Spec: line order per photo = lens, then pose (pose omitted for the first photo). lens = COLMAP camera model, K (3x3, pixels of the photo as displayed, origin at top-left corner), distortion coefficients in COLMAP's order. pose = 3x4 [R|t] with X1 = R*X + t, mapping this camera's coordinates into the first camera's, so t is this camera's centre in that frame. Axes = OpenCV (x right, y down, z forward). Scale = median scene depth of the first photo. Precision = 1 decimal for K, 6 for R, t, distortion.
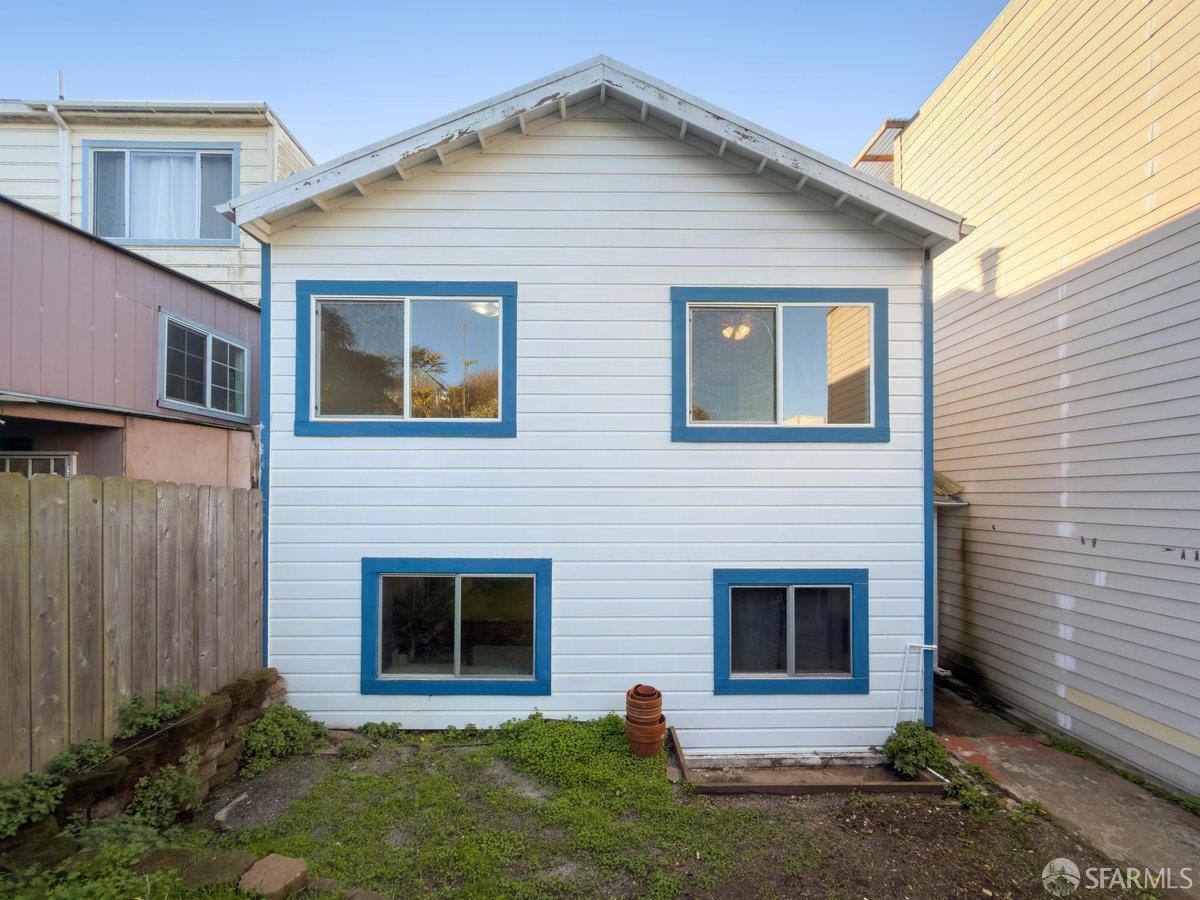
lens RADIAL K [[486.6, 0, 609.4], [0, 486.6, 491.8], [0, 0, 1]] dist [0.002024, -0.000355]
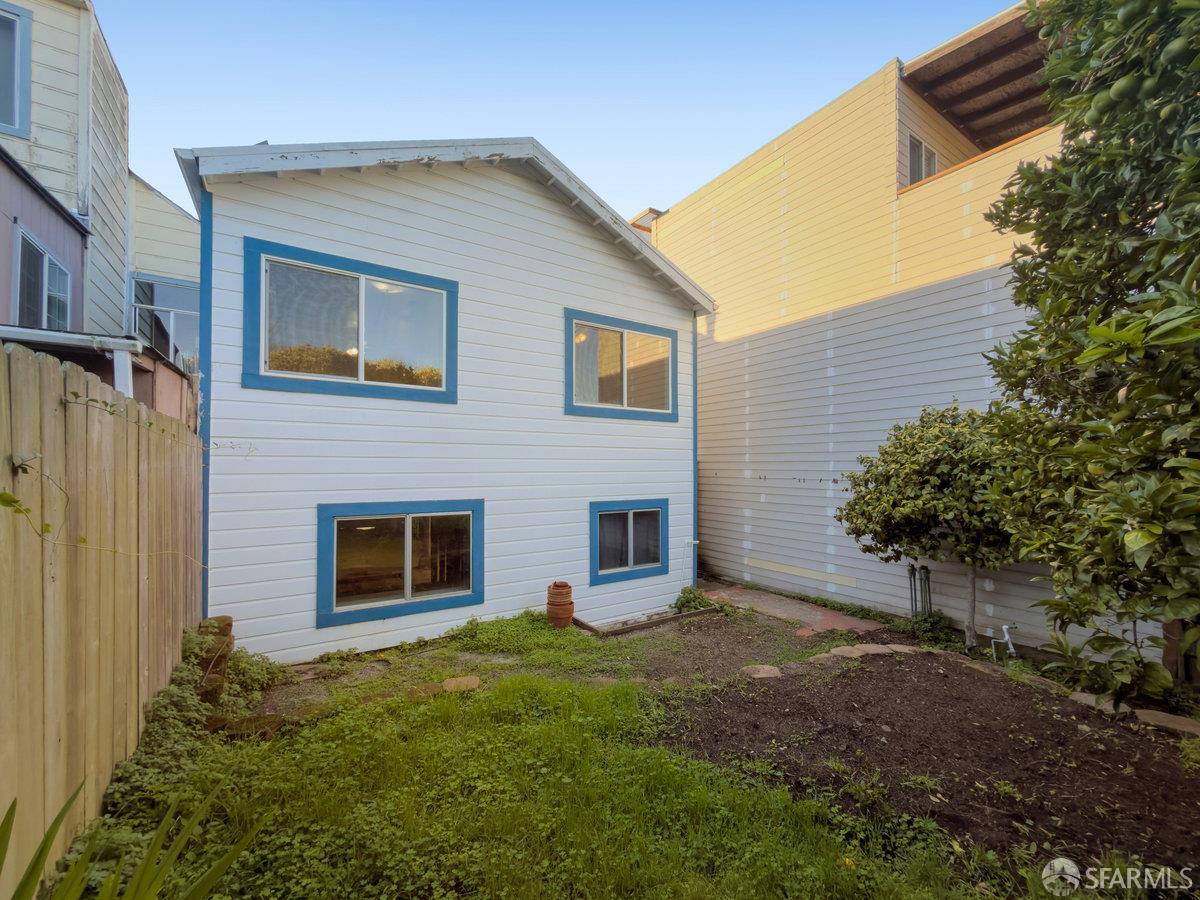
lens RADIAL K [[486.6, 0, 592.9], [0, 486.6, 459.2], [0, 0, 1]] dist [0.002024, -0.000355]
pose [[0.843737, 0.008337, 0.536692, -0.573099], [-0.005849, 0.999963, -0.006338, 0.037179], [-0.536725, 0.002209, 0.843755, -0.257766]]
